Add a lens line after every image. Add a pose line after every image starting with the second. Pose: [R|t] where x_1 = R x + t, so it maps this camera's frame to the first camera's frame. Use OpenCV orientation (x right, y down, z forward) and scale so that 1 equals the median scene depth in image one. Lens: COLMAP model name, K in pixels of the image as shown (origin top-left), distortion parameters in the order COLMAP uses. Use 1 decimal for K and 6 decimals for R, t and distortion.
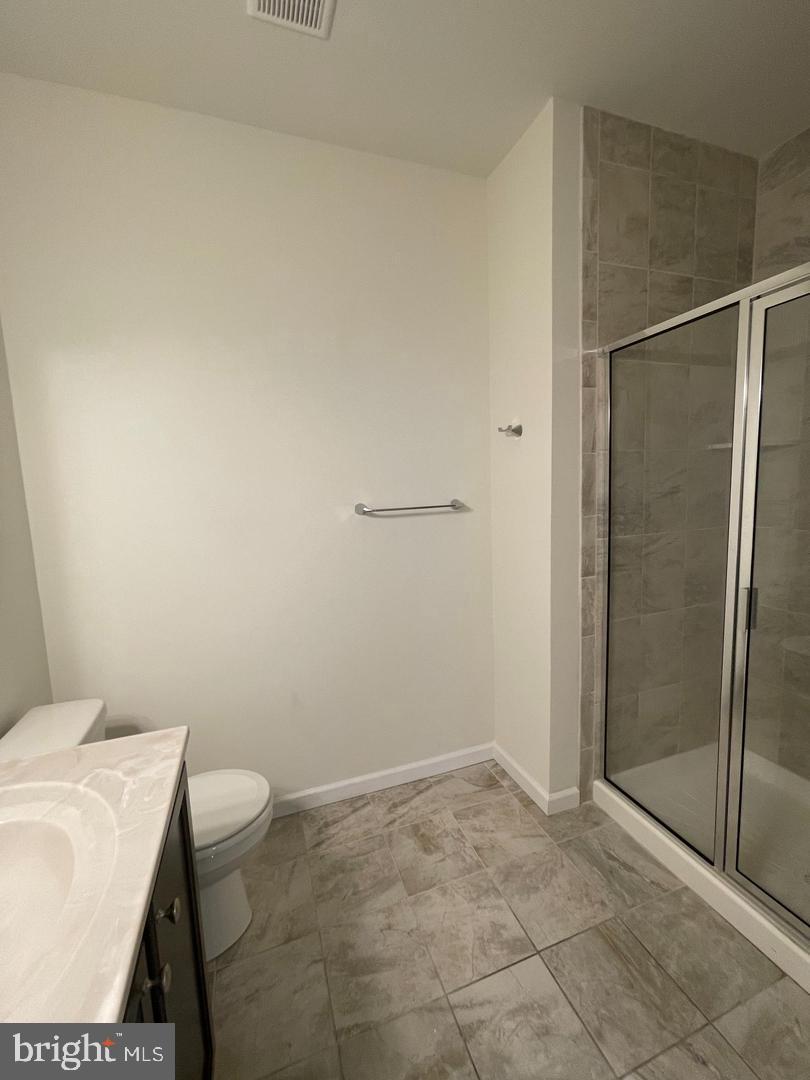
lens RADIAL K [[436.3, 0, 407.4], [0, 436.3, 537.4], [0, 0, 1]] dist [-0.006292, 0.001895]
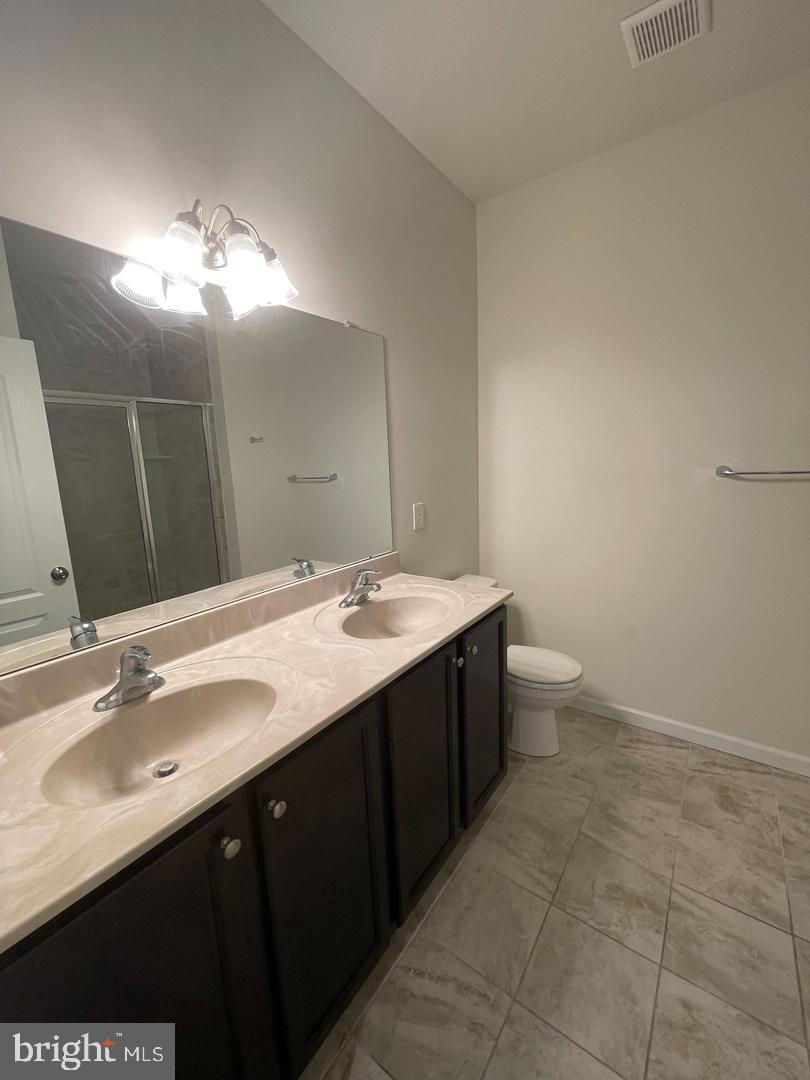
lens RADIAL K [[436.3, 0, 402.5], [0, 436.3, 539.2], [0, 0, 1]] dist [-0.006292, 0.001895]
pose [[0.566018, 0.167040, -0.807293, 0.361632], [-0.075992, 0.985660, 0.150666, -0.006438], [0.820883, -0.023931, 0.570595, -0.214115]]
